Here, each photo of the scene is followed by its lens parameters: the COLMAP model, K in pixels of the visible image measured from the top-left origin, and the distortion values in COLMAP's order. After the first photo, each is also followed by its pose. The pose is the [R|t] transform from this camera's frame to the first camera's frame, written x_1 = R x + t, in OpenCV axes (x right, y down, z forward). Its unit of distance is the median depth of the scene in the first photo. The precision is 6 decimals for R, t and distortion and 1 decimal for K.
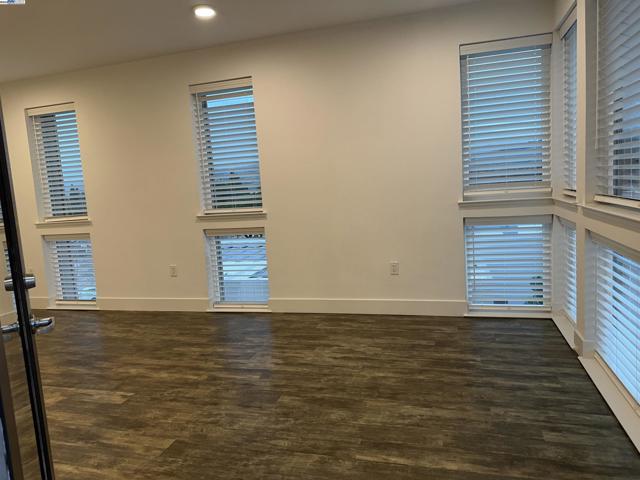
lens RADIAL K [[451.3, 0, 341.7], [0, 451.3, 236.3], [0, 0, 1]] dist [0.052305, -0.052164]
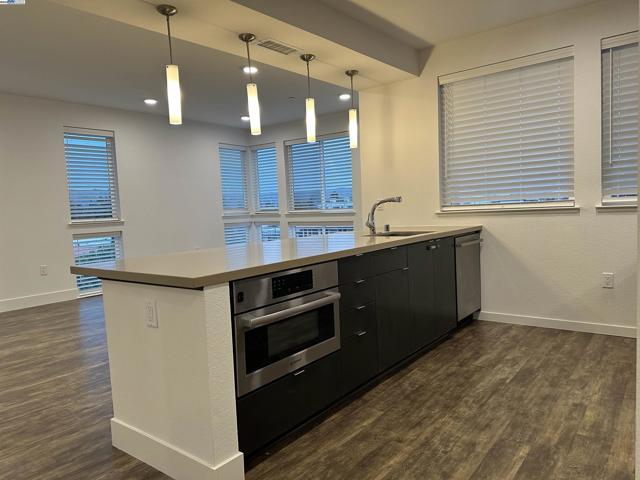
lens RADIAL K [[451.3, 0, 315.4], [0, 451.3, 241.5], [0, 0, 1]] dist [0.052305, -0.052164]
pose [[0.362426, -0.026207, 0.931644, -1.602648], [0.107732, 0.994082, -0.013946, 0.123590], [-0.925765, 0.105422, 0.363105, -0.151404]]
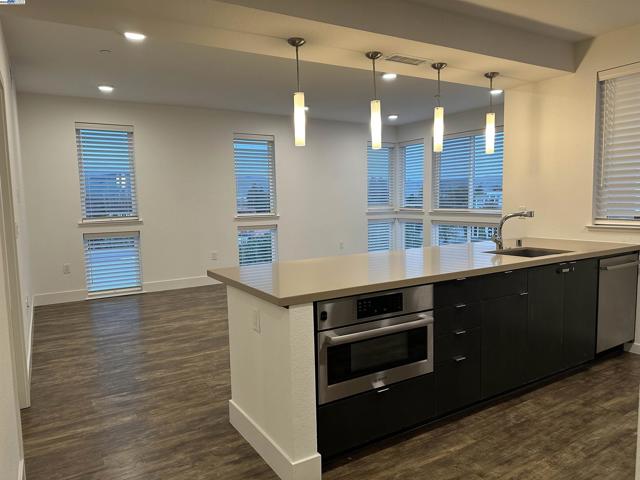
lens RADIAL K [[451.3, 0, 319.3], [0, 451.3, 242.4], [0, 0, 1]] dist [0.052305, -0.052164]
pose [[0.656205, -0.025269, 0.754160, -1.587459], [0.049862, 0.998707, -0.009923, 0.083373], [-0.752934, 0.044115, 0.656616, -0.249878]]
